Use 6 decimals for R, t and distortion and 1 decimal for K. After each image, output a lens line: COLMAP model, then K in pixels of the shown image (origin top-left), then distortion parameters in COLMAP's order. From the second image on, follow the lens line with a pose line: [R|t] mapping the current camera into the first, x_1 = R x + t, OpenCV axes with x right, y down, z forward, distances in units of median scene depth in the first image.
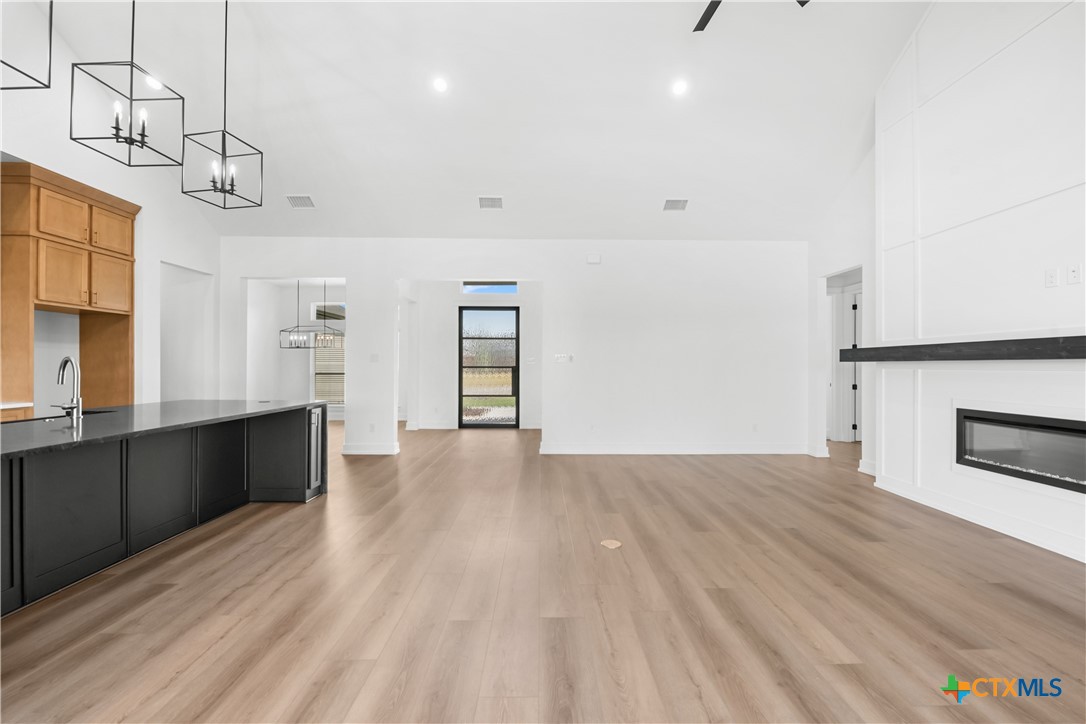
lens RADIAL K [[448.3, 0, 550.1], [0, 448.3, 361.3], [0, 0, 1]] dist [-0.008533, -0.001607]
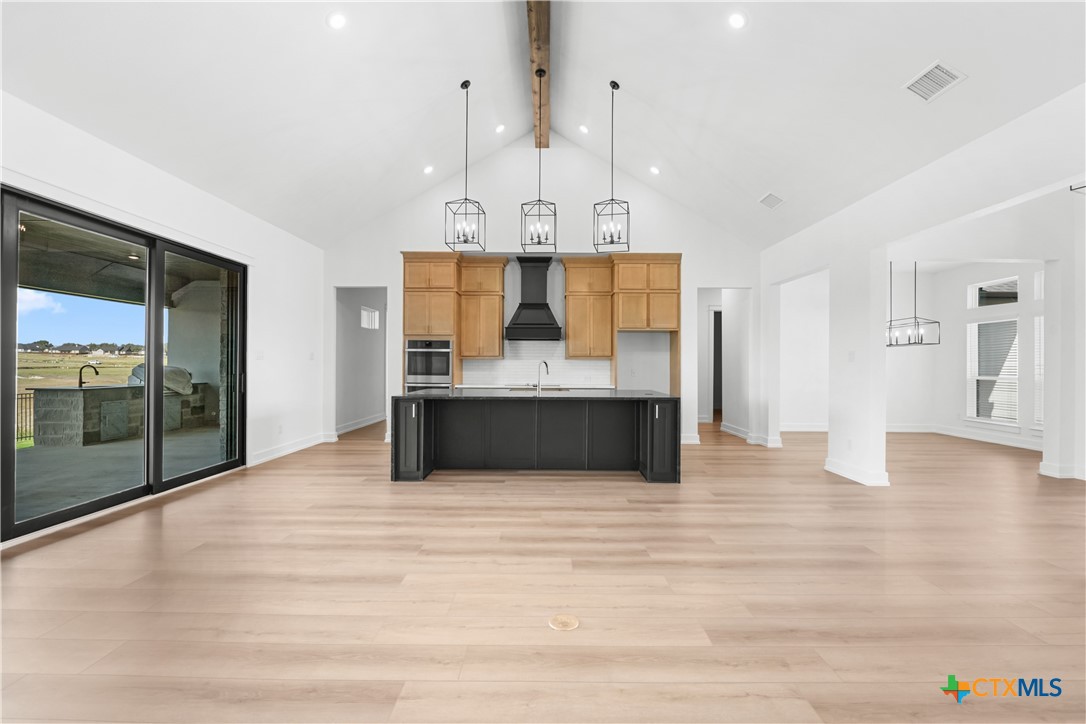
lens RADIAL K [[448.3, 0, 551.6], [0, 448.3, 363.7], [0, 0, 1]] dist [-0.008533, -0.001607]
pose [[-0.007838, -0.003082, -0.999965, 0.590750], [0.004241, 0.999986, -0.003115, 0.006517], [0.999960, -0.004266, -0.007824, 0.700280]]
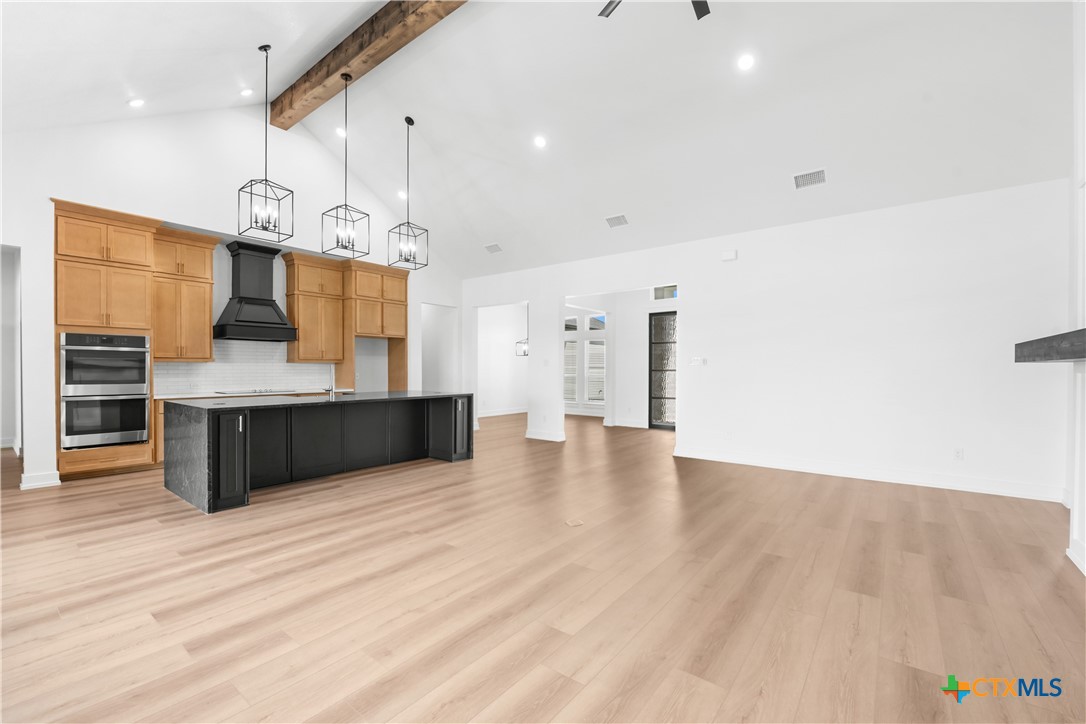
lens RADIAL K [[448.3, 0, 550.8], [0, 448.3, 368.0], [0, 0, 1]] dist [-0.008533, -0.001607]
pose [[0.787138, -0.002682, -0.616771, 0.569814], [0.006450, 0.999972, 0.003882, 0.003242], [0.616743, -0.007034, 0.787133, 0.039446]]
